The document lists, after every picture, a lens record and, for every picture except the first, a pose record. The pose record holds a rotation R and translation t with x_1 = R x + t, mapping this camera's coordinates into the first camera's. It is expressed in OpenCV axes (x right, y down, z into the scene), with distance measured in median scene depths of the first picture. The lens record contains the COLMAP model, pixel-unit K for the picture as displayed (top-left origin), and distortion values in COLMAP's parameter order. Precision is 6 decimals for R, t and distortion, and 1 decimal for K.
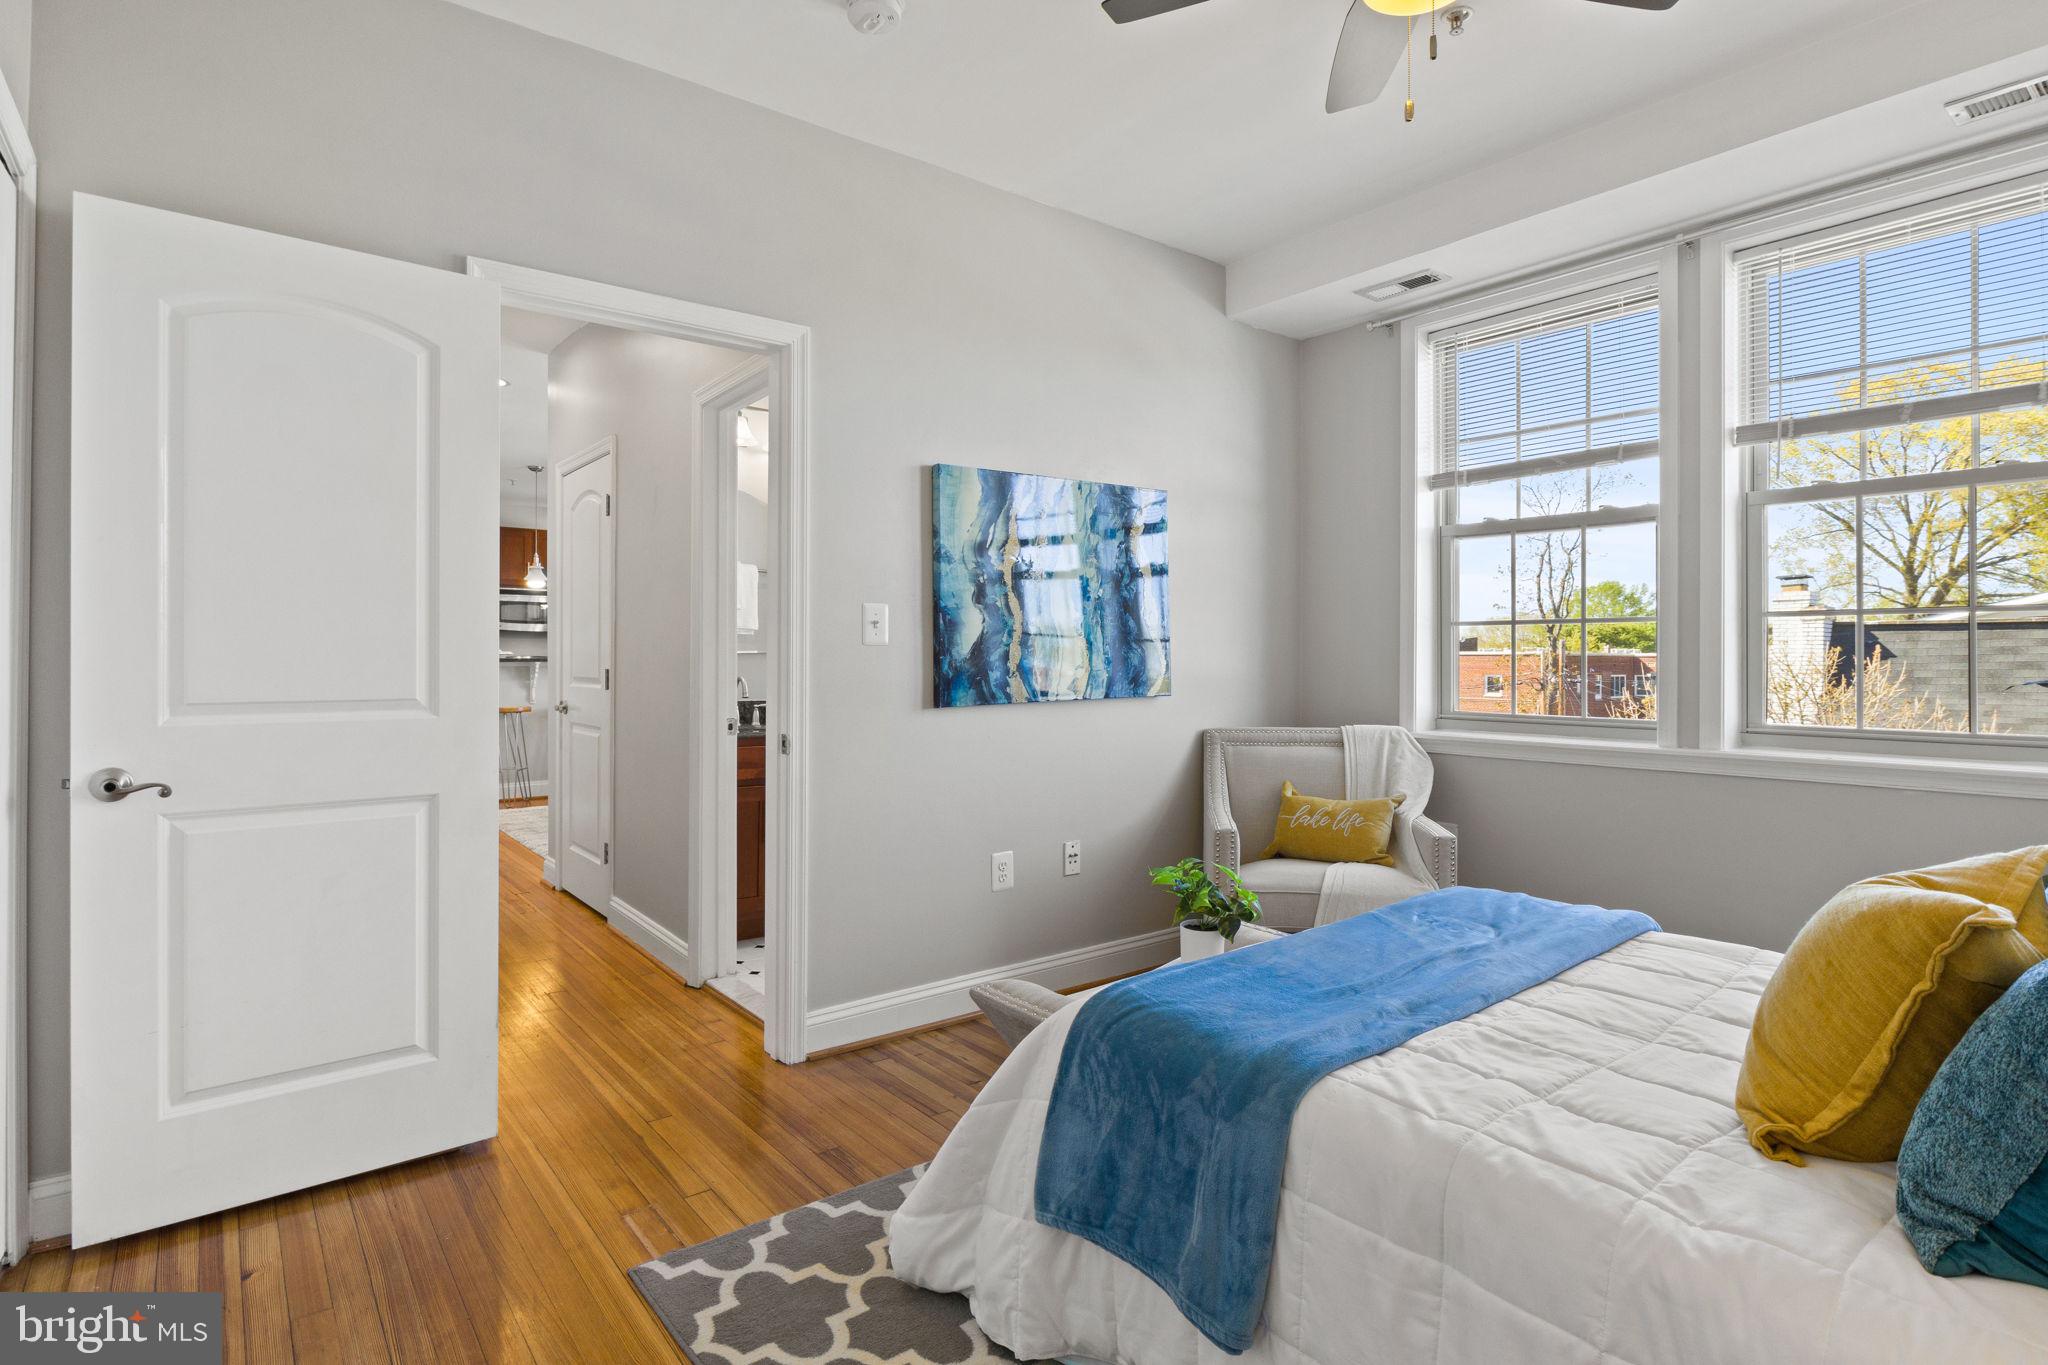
lens RADIAL K [[1018.3, 0, 1022.1], [0, 1018.3, 680.0], [0, 0, 1]] dist [-0.011059, -0.000744]
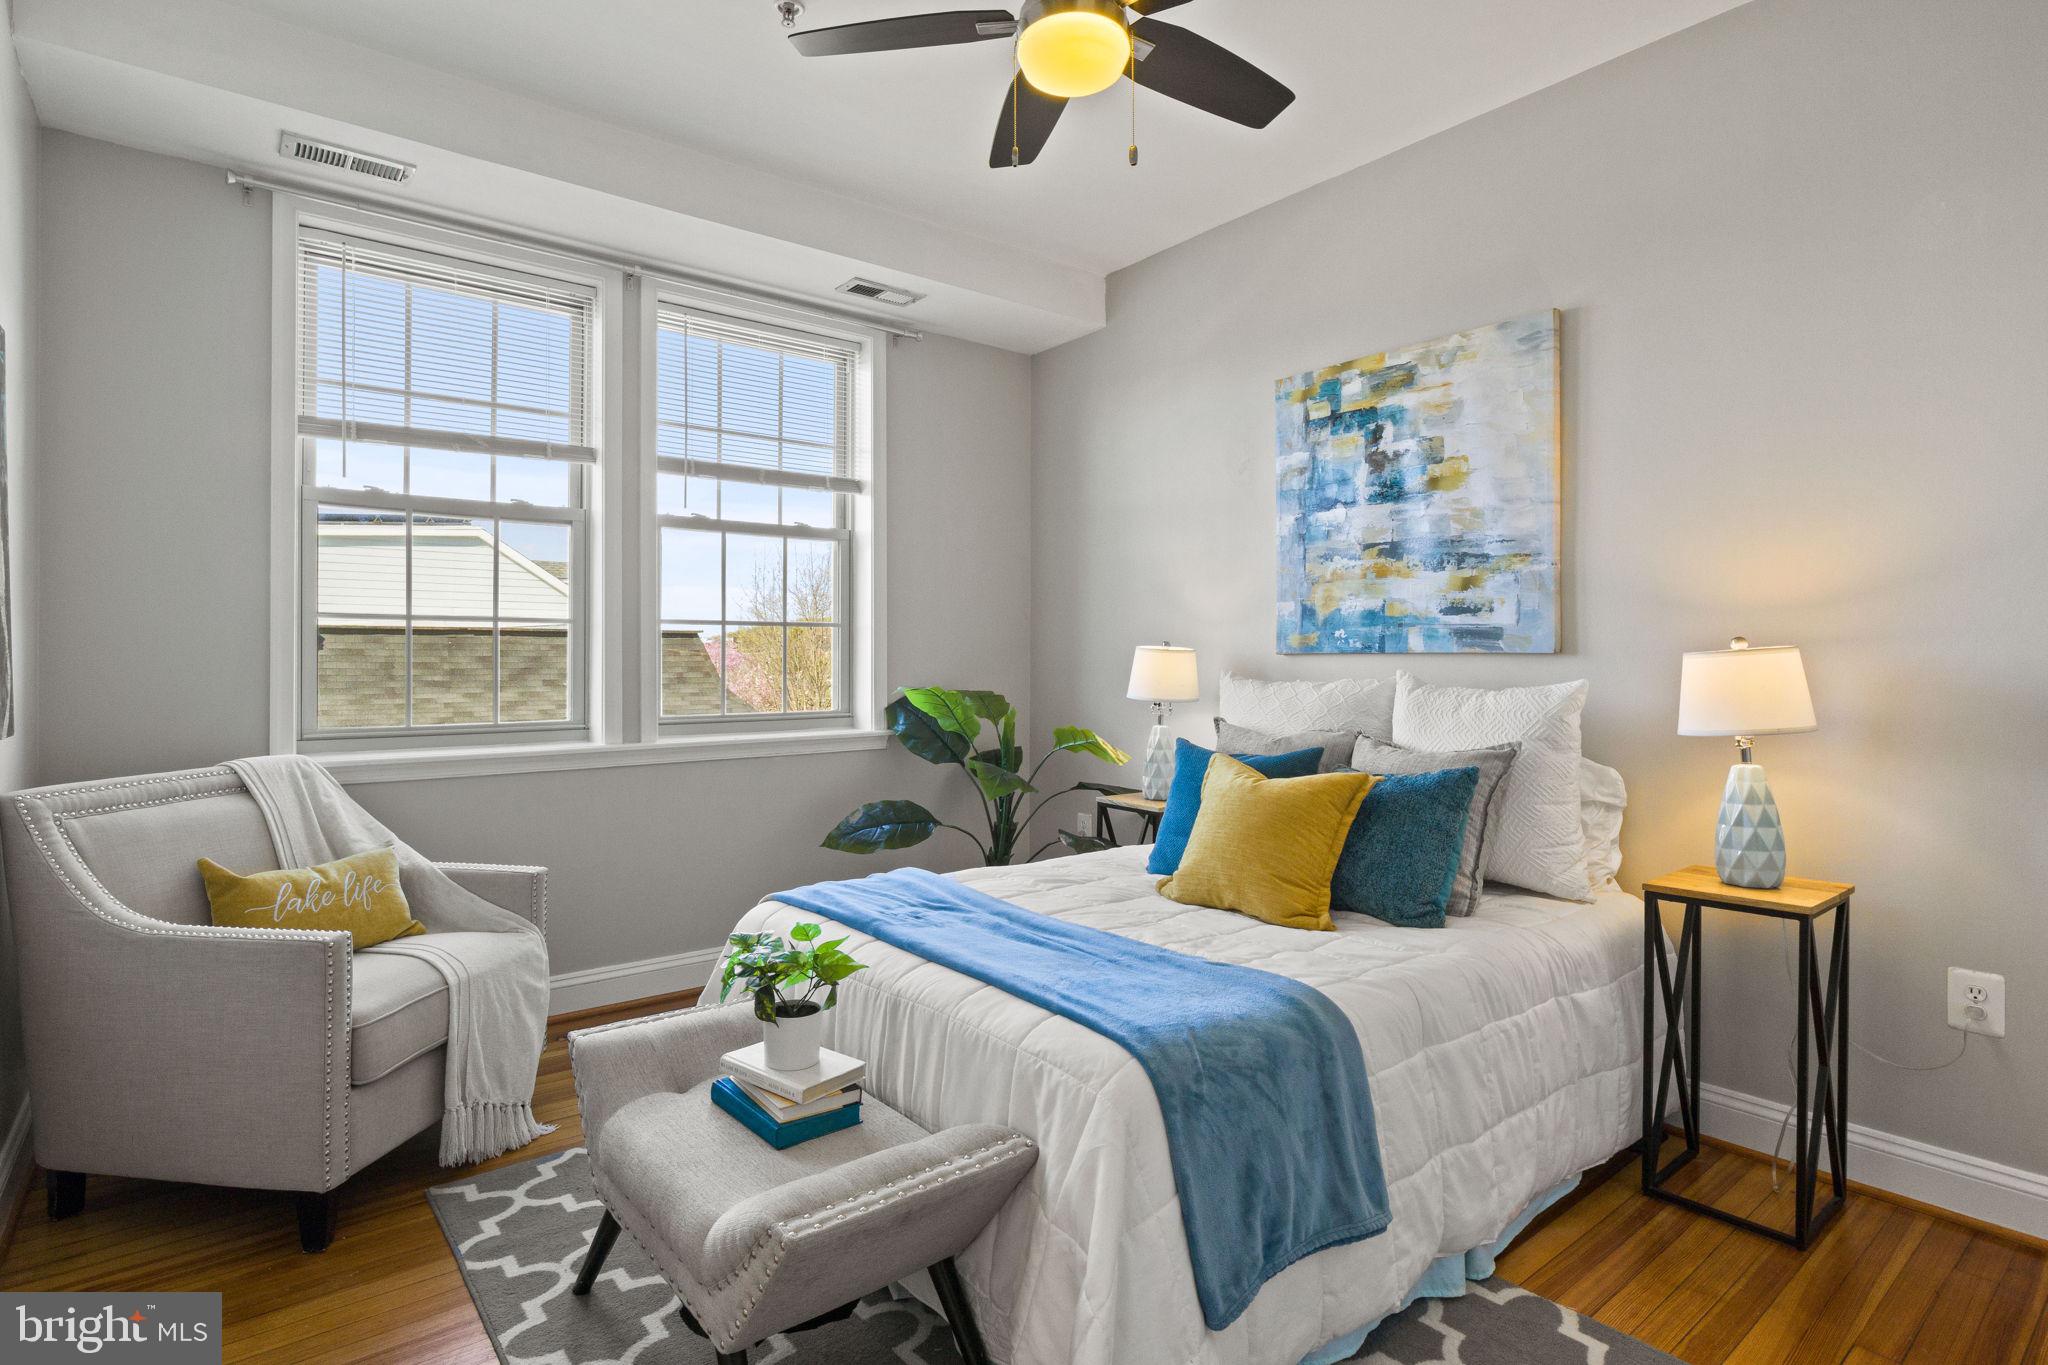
lens RADIAL K [[1018.3, 0, 1013.2], [0, 1018.3, 664.2], [0, 0, 1]] dist [-0.011059, -0.000744]
pose [[0.005460, -0.004953, 0.999973, -0.389567], [0.022132, 0.999743, 0.004831, -0.012207], [-0.999740, 0.022105, 0.005568, 0.548082]]
